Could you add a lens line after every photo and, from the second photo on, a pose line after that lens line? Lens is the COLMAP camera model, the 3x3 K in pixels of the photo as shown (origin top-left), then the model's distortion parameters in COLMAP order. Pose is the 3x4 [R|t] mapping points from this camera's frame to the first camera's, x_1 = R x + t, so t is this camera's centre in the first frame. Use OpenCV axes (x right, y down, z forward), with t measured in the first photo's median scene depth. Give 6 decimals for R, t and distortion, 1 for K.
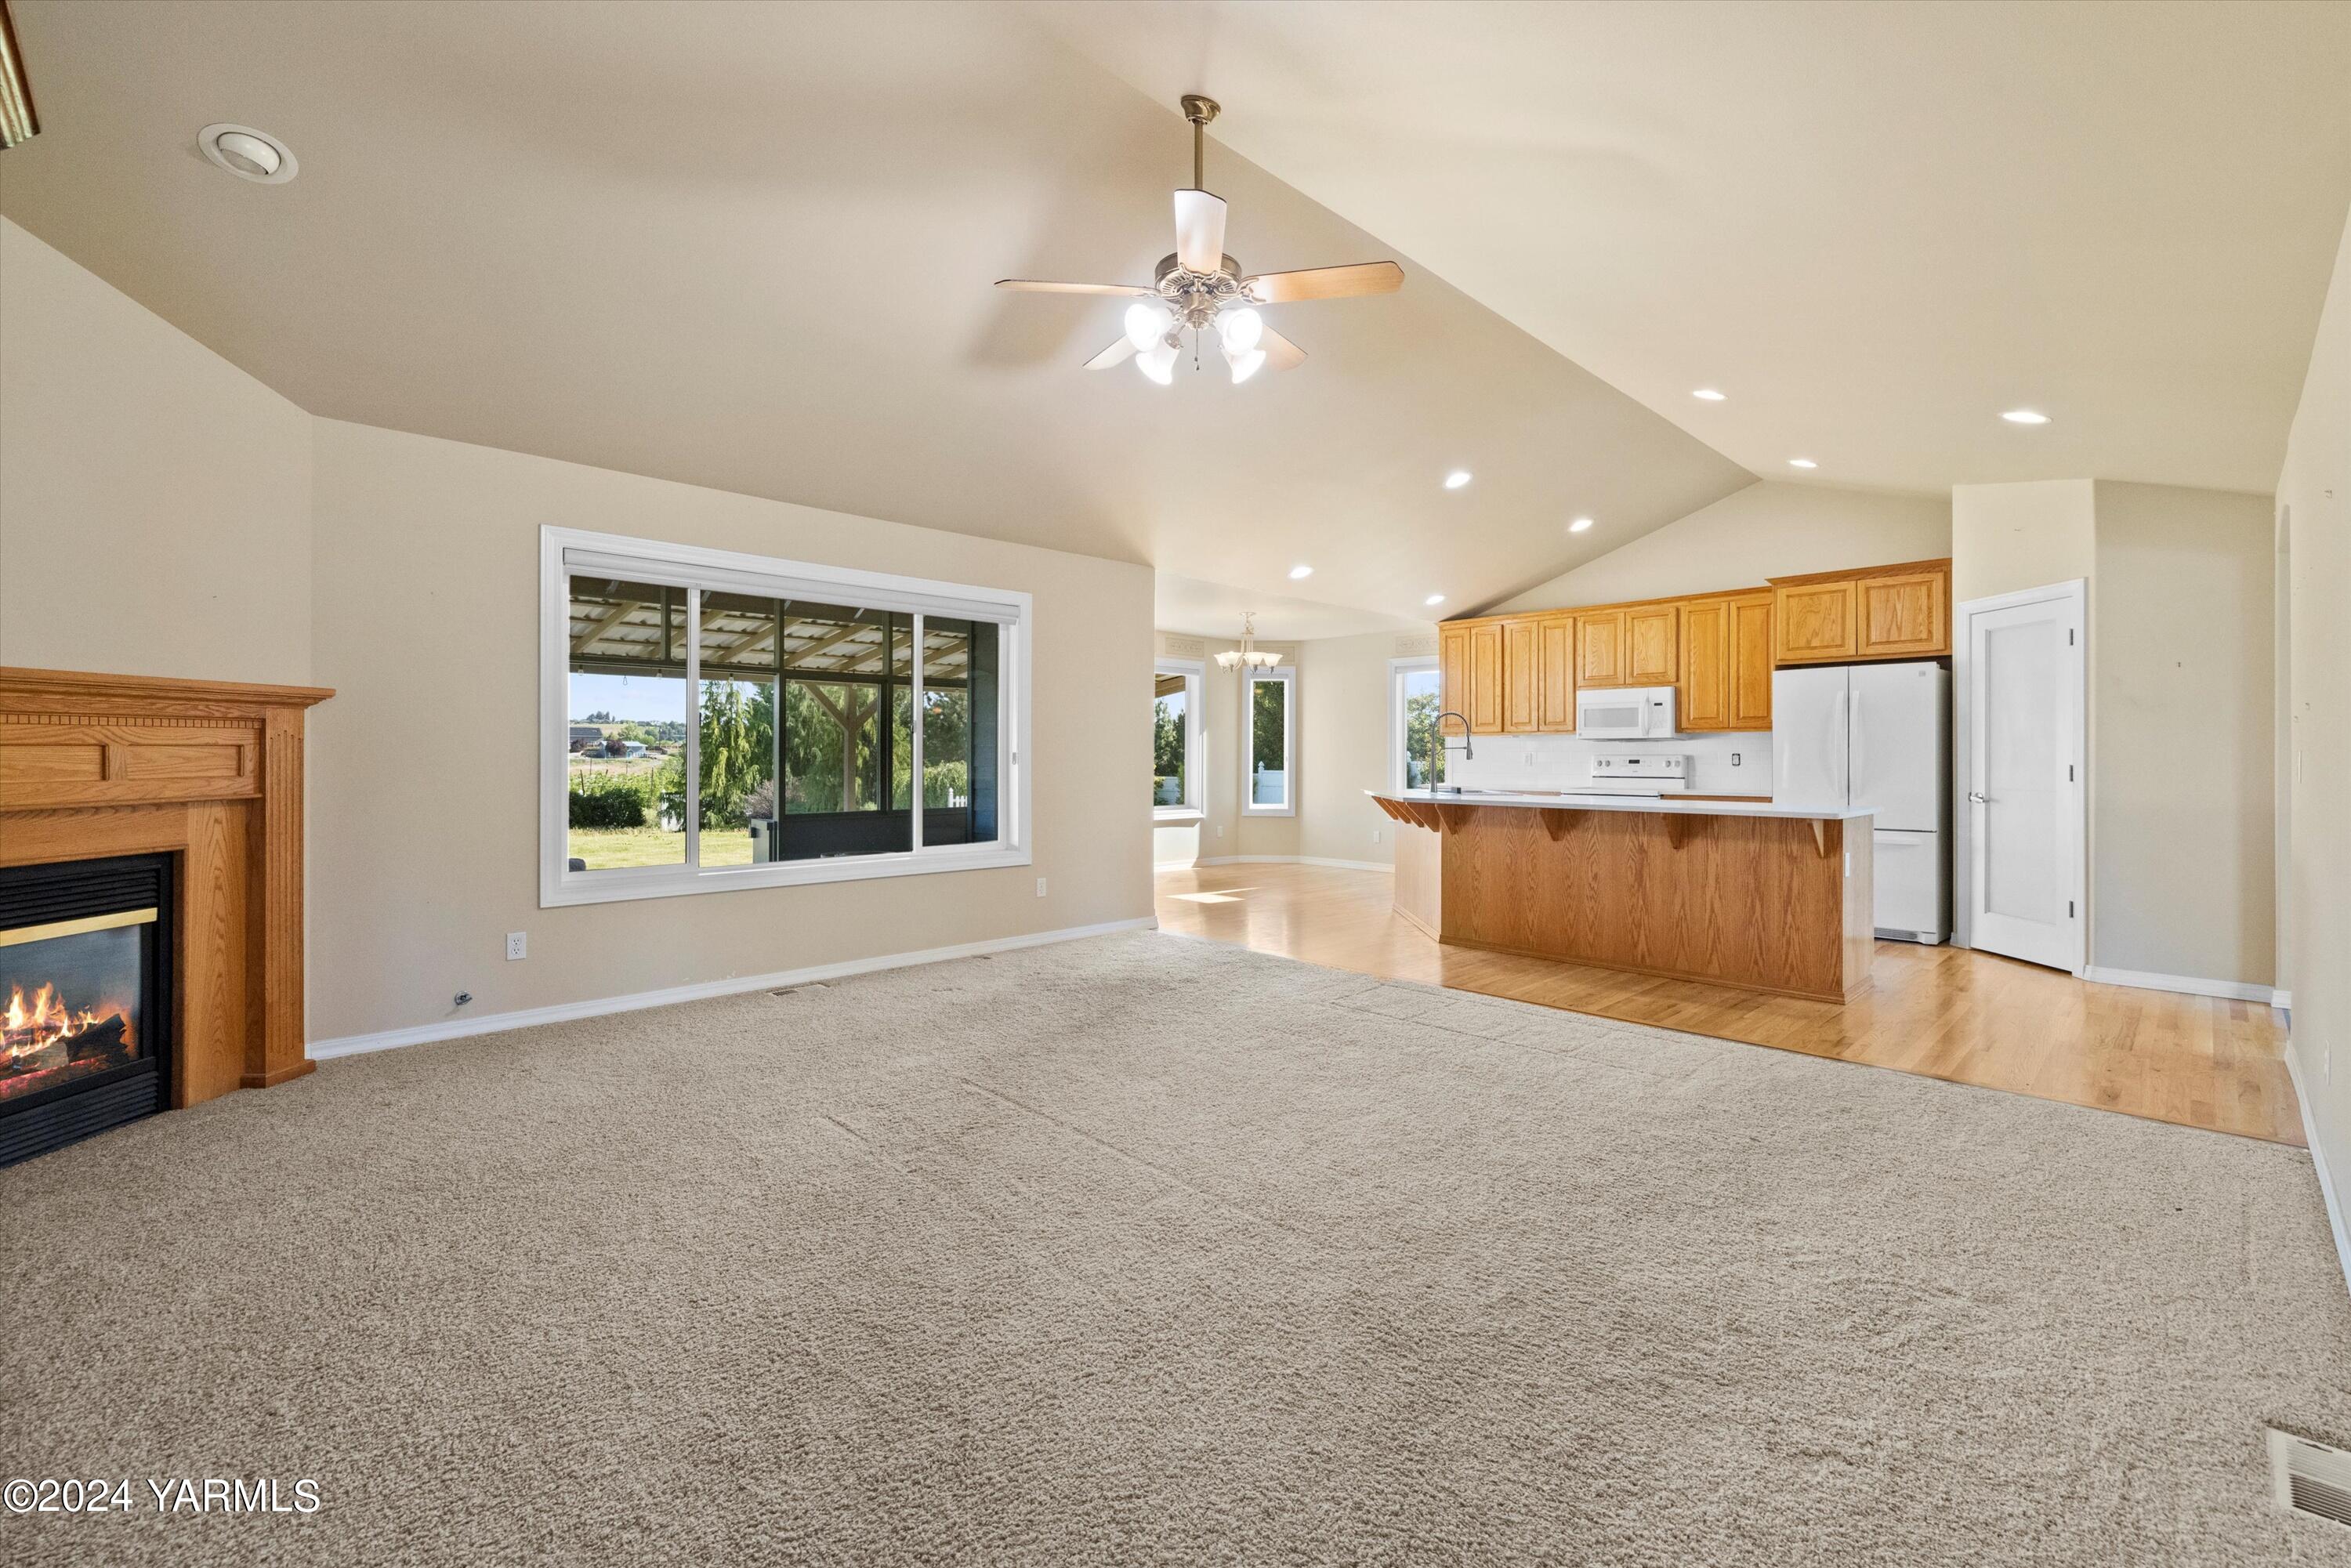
lens RADIAL K [[998.3, 0, 1179.7], [0, 998.3, 756.4], [0, 0, 1]] dist [0.001934, -0.001027]
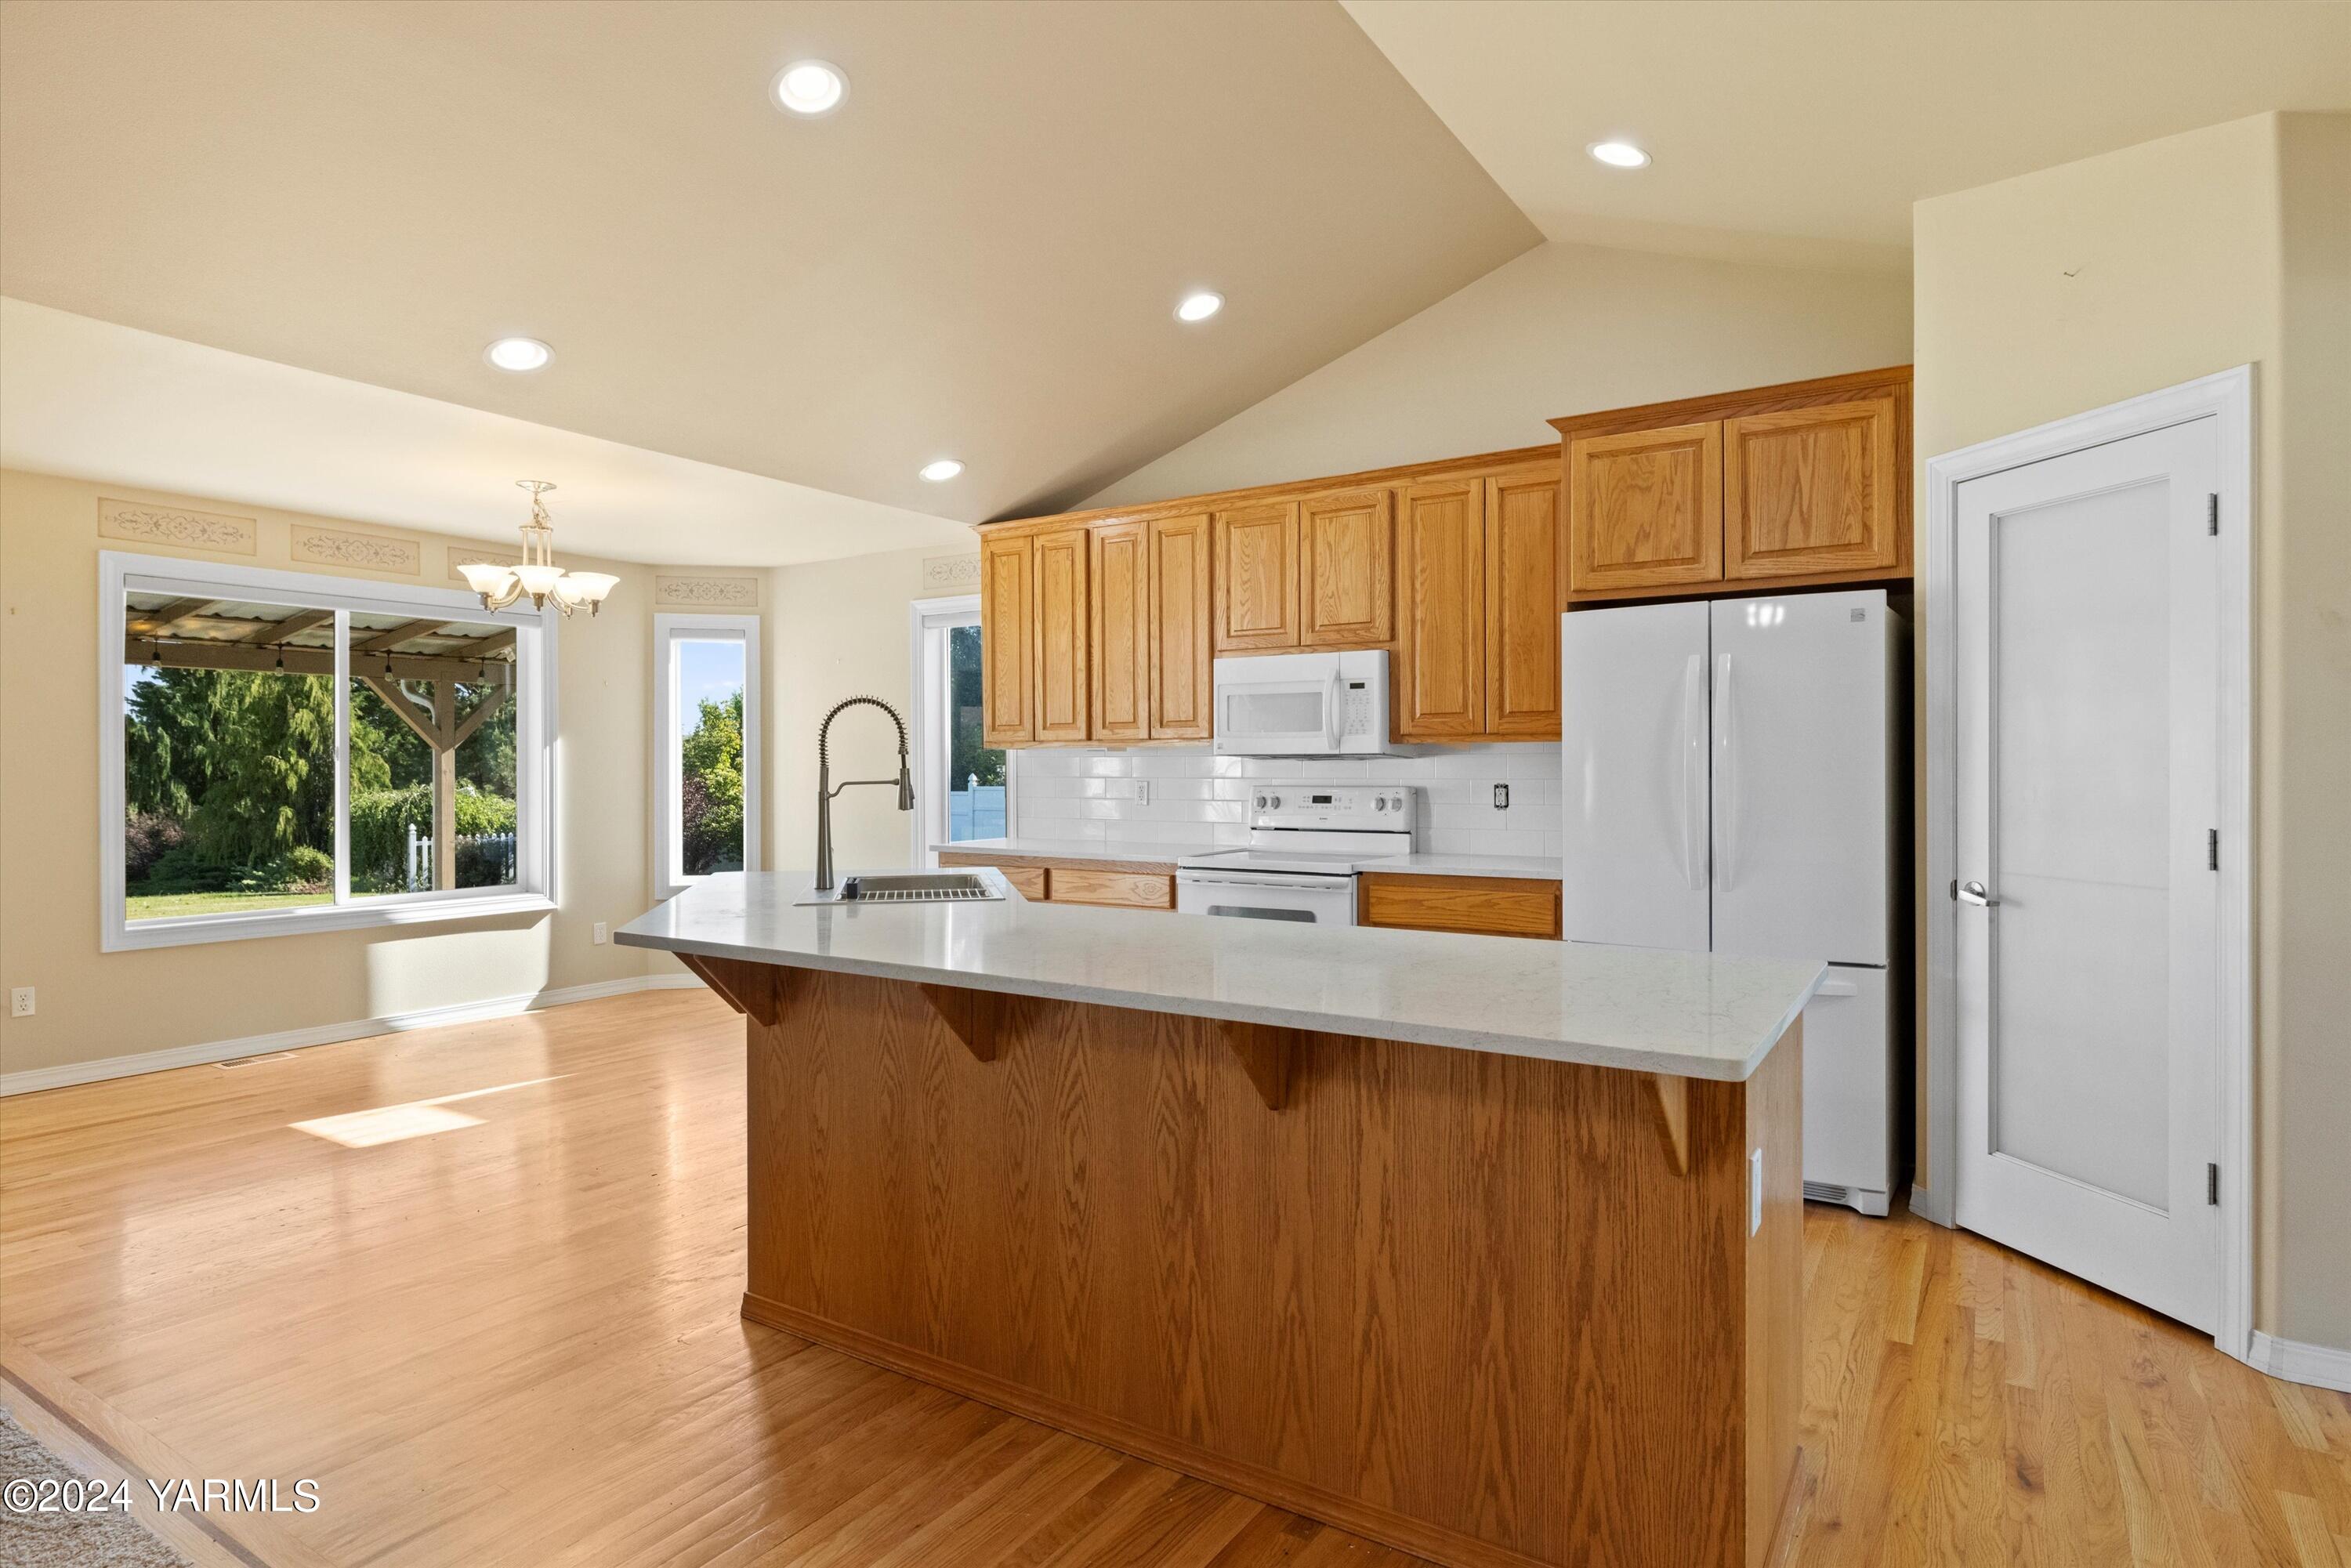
lens RADIAL K [[1273.8, 0, 1167.9], [0, 1273.8, 777.7], [0, 0, 1]] dist [-0.011806, 0.001314]
pose [[0.976136, -0.007809, 0.217021, 0.267207], [0.005627, 0.999927, 0.010670, -0.014826], [-0.217089, -0.009194, 0.976109, 0.431570]]
